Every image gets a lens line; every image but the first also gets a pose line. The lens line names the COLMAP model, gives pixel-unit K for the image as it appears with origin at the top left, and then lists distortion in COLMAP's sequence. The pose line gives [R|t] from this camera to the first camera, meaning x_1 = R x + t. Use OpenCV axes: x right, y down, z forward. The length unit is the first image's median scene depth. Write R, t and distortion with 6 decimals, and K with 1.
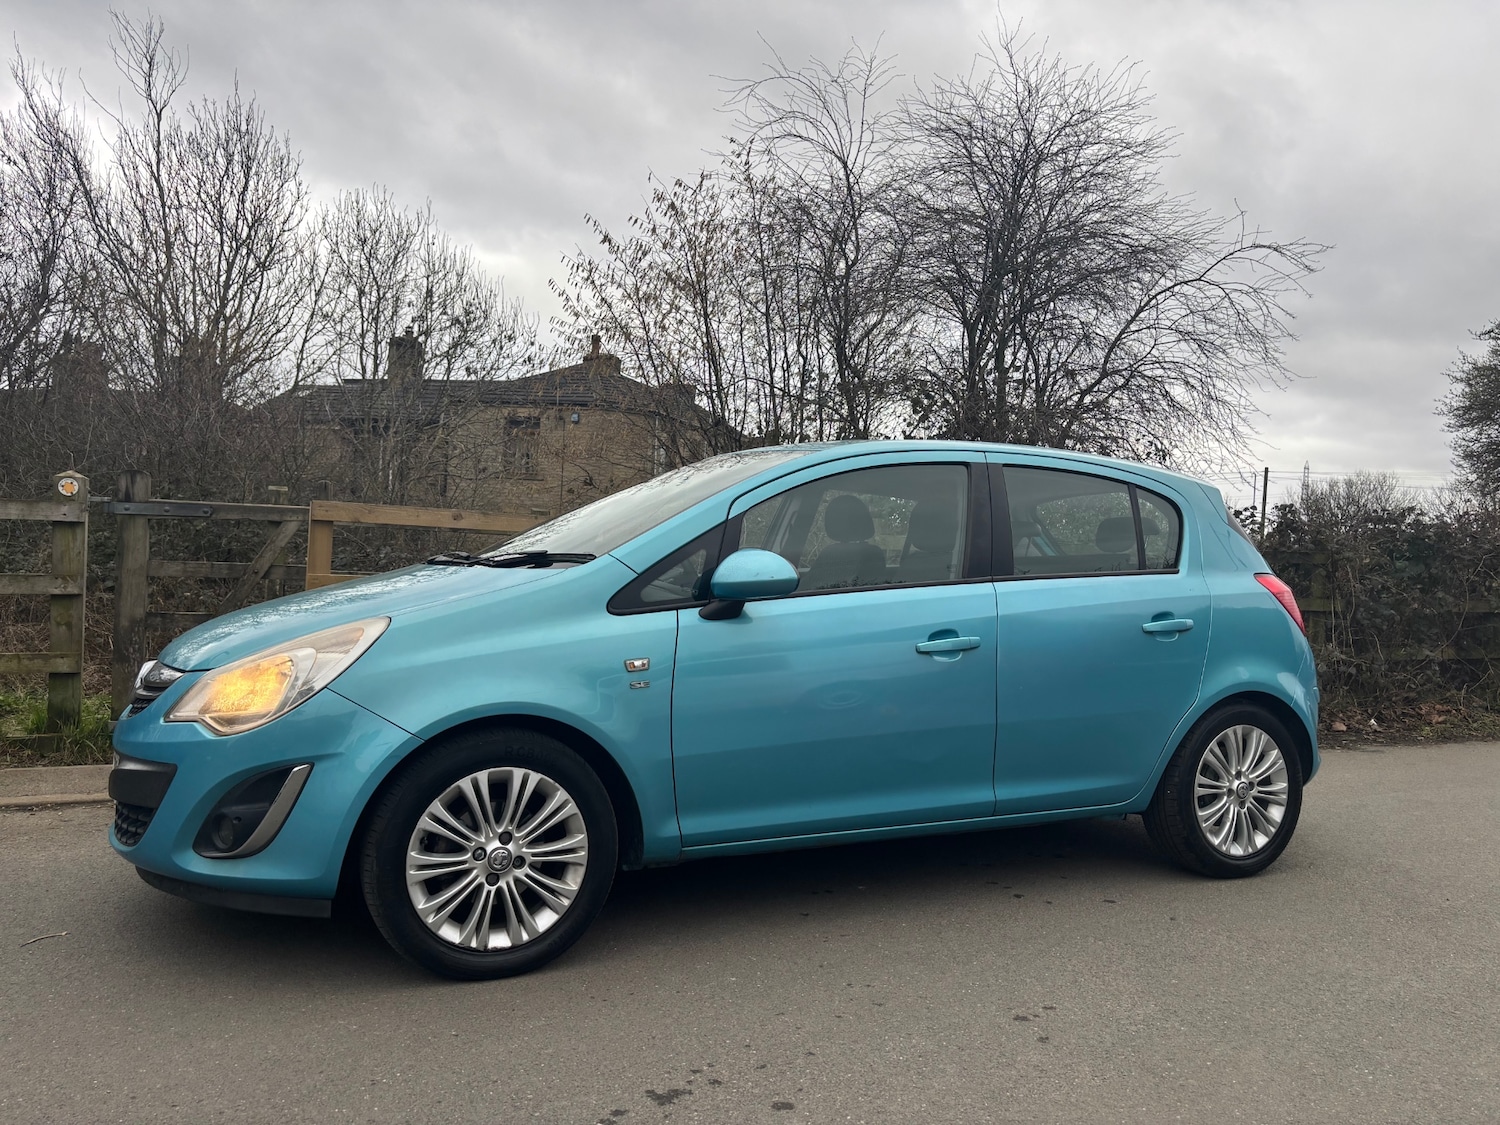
lens RADIAL K [[1137.7, 0, 755.5], [0, 1137.7, 564.1], [0, 0, 1]] dist [0.031021, -0.024855]
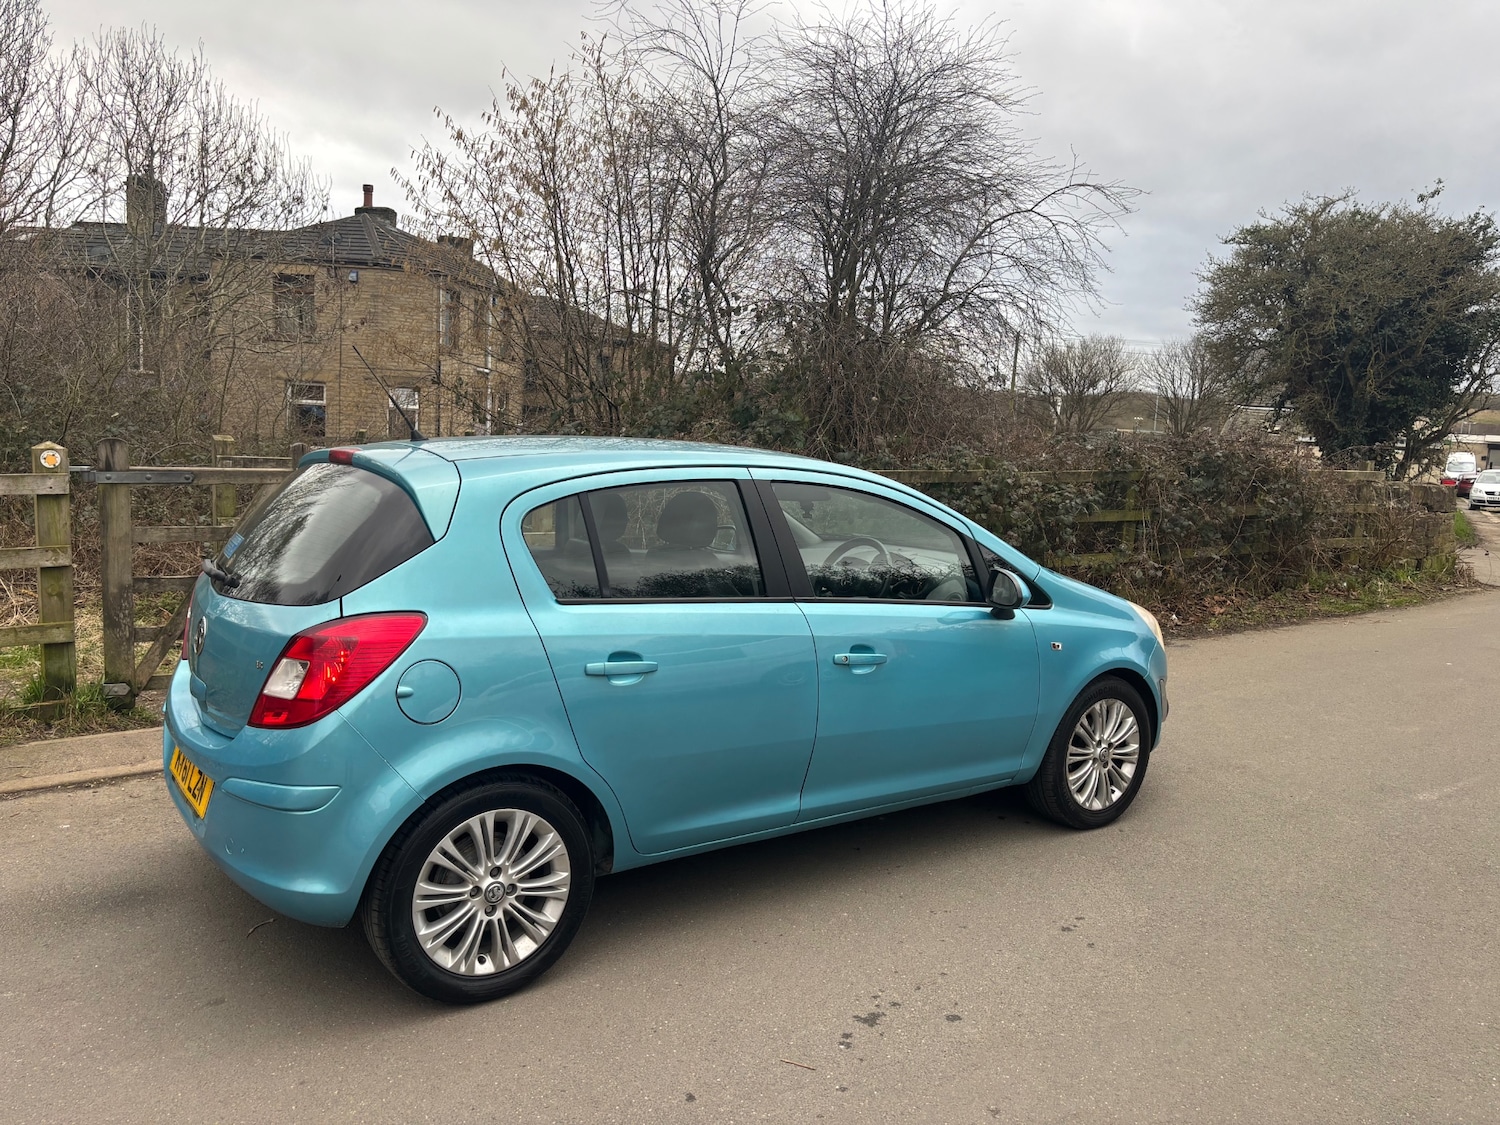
lens RADIAL K [[1137.7, 0, 742.3], [0, 1137.7, 554.4], [0, 0, 1]] dist [0.031021, -0.024855]
pose [[0.980148, -0.022195, 0.197022, -0.205850], [-0.002291, 0.992380, 0.123191, -0.108537], [-0.198255, -0.121197, 0.972629, -0.099590]]
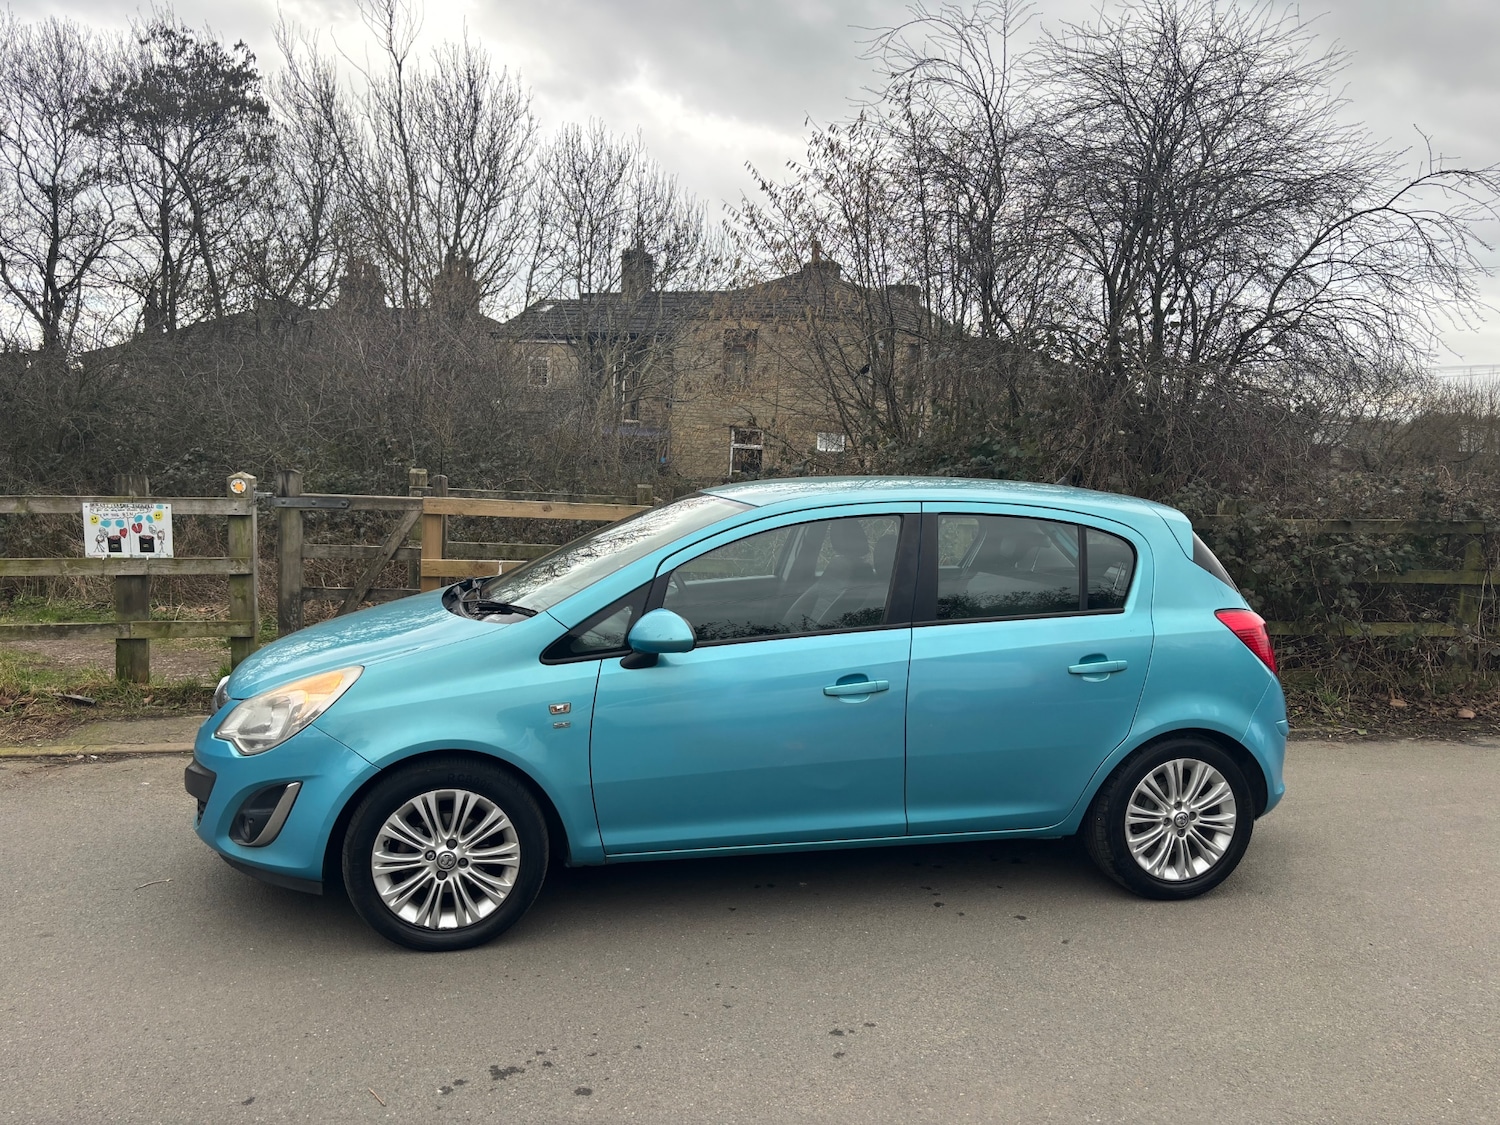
lens RADIAL K [[1137.7, 0, 743.1], [0, 1137.7, 564.9], [0, 0, 1]] dist [0.031021, -0.024855]
pose [[0.973684, 0.023839, -0.226654, 0.200122], [-0.002008, 0.995373, 0.096063, -0.101065], [0.227896, -0.093080, 0.969226, -0.064086]]
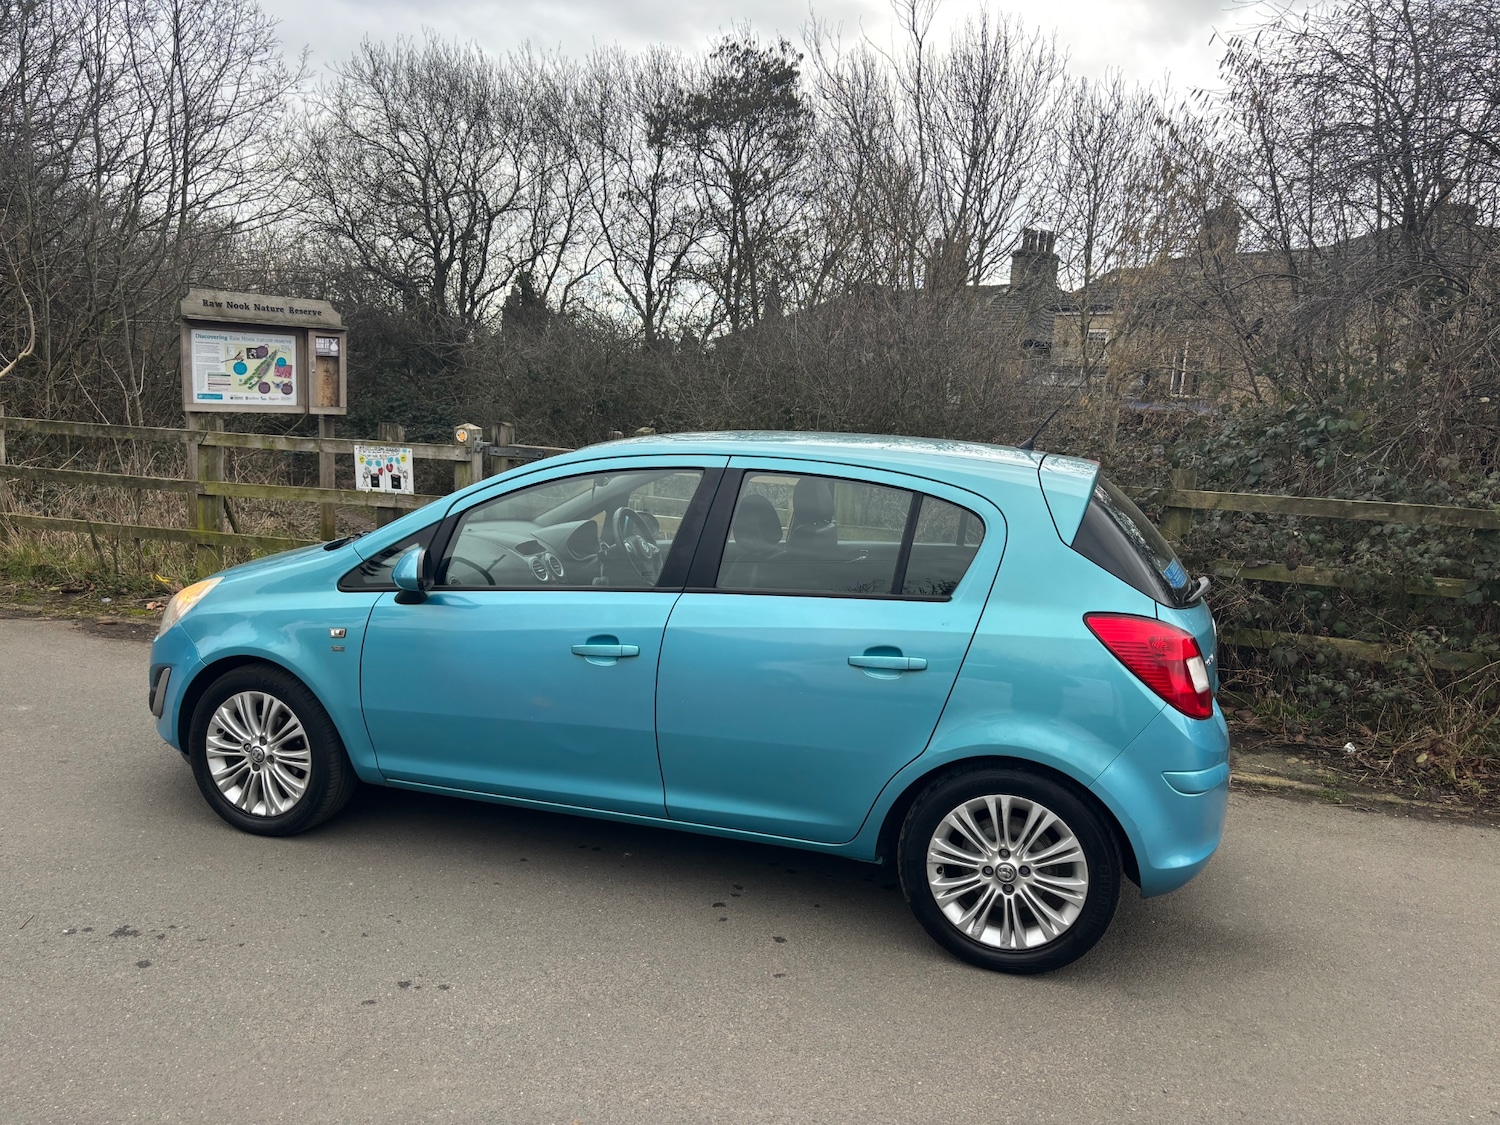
lens RADIAL K [[1137.7, 0, 744.5], [0, 1137.7, 567.8], [0, 0, 1]] dist [0.031021, -0.024855]
pose [[0.721039, 0.103734, -0.685086, 0.623038], [-0.025217, 0.992003, 0.123666, -0.087604], [0.692436, -0.071892, 0.717889, 0.221763]]
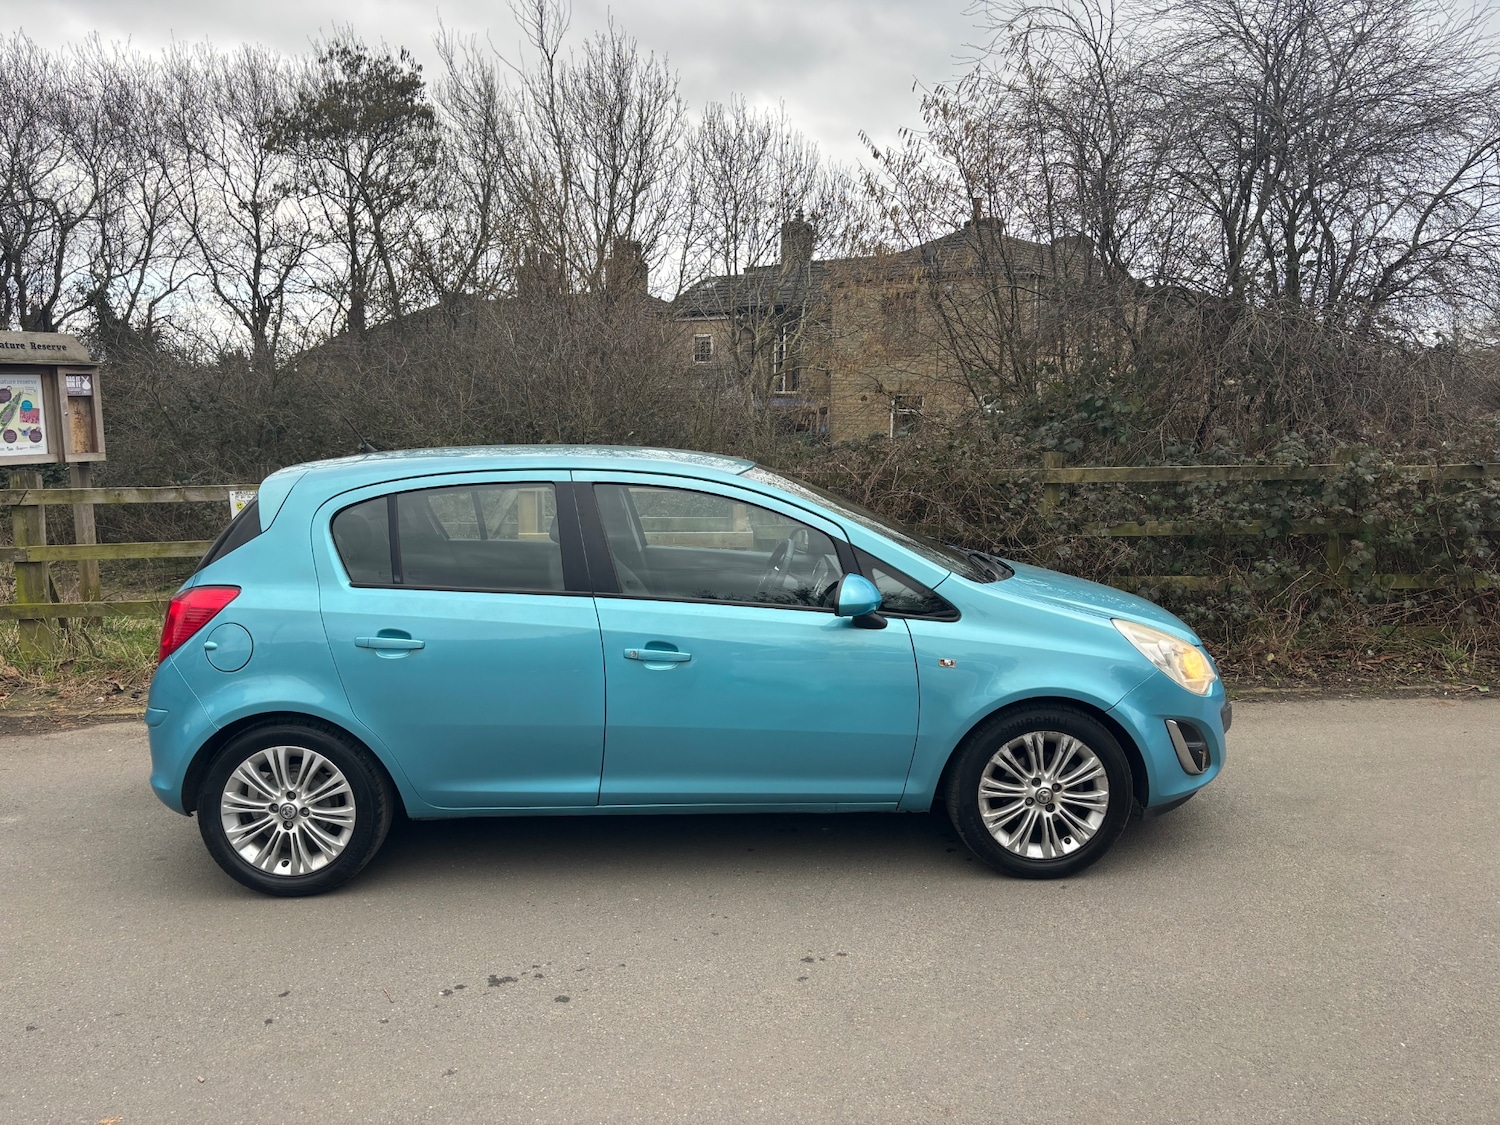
lens RADIAL K [[1137.7, 0, 737.9], [0, 1137.7, 562.9], [0, 0, 1]] dist [0.031021, -0.024855]
pose [[0.922898, 0.007530, -0.384971, 0.328271], [0.040806, 0.992266, 0.117233, -0.098938], [0.382877, -0.123903, 0.915453, -0.072474]]
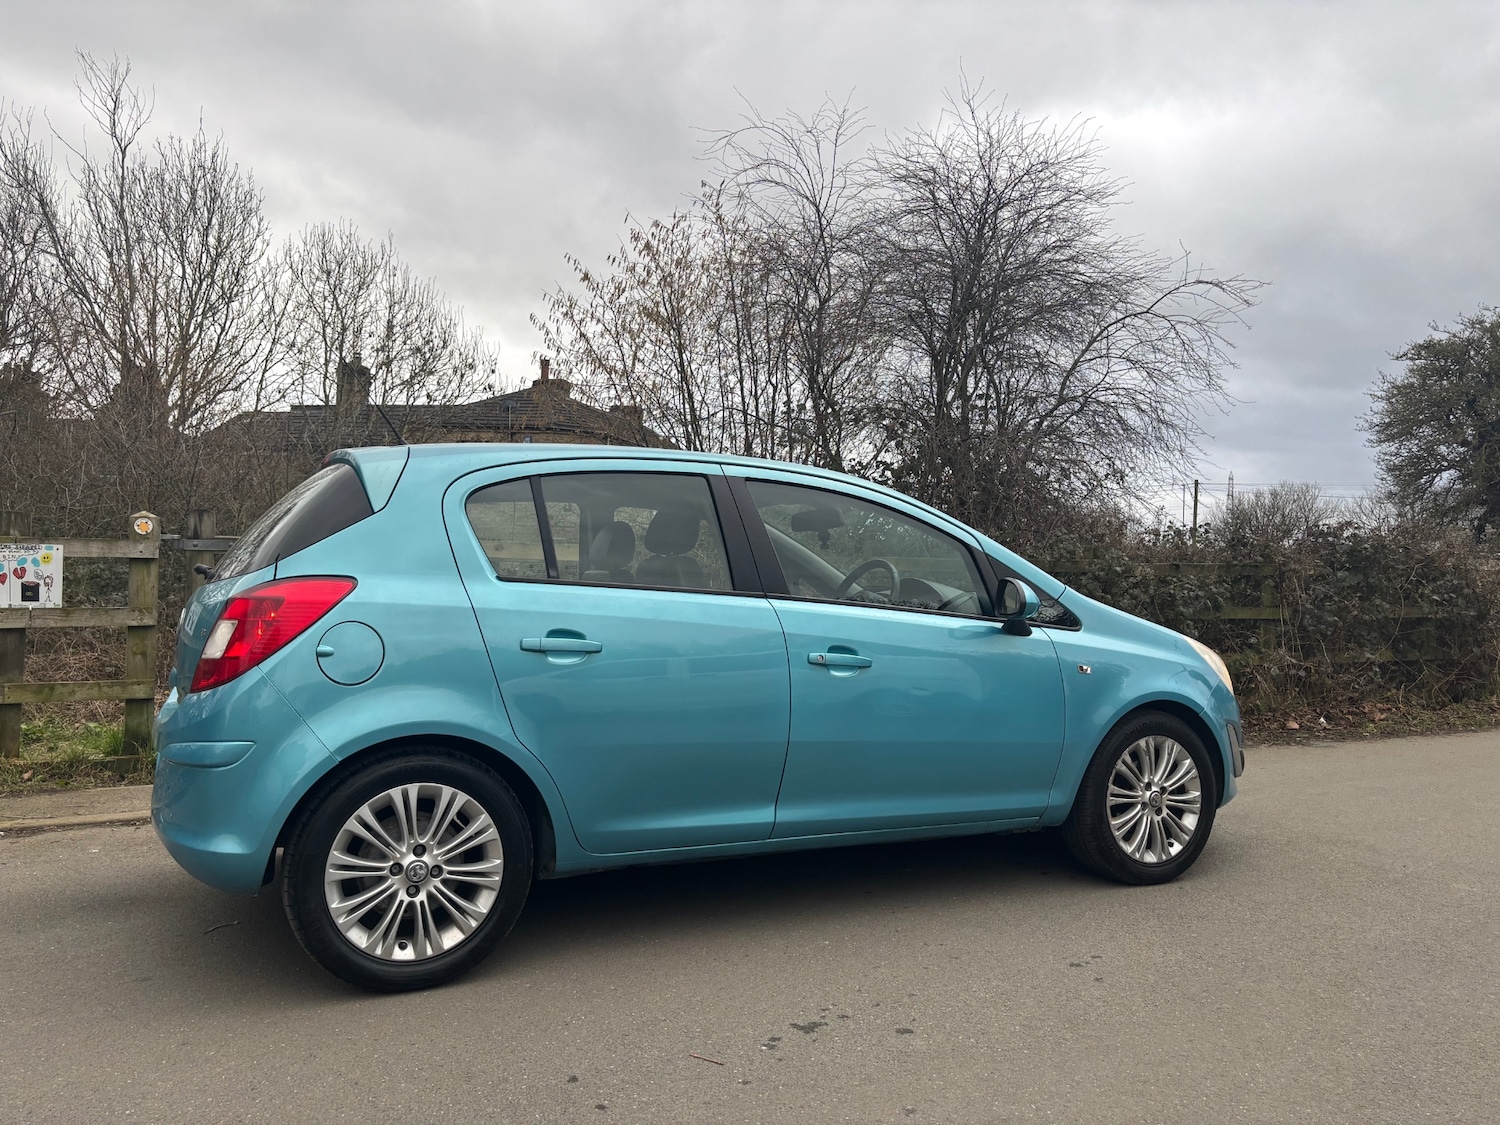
lens RADIAL K [[1137.7, 0, 737.9], [0, 1137.7, 549.9], [0, 0, 1]] dist [0.031021, -0.024855]
pose [[0.999063, -0.016515, 0.039997, -0.082030], [0.017629, 0.999462, -0.027659, -0.005231], [-0.039519, 0.028338, 0.998817, -0.098694]]
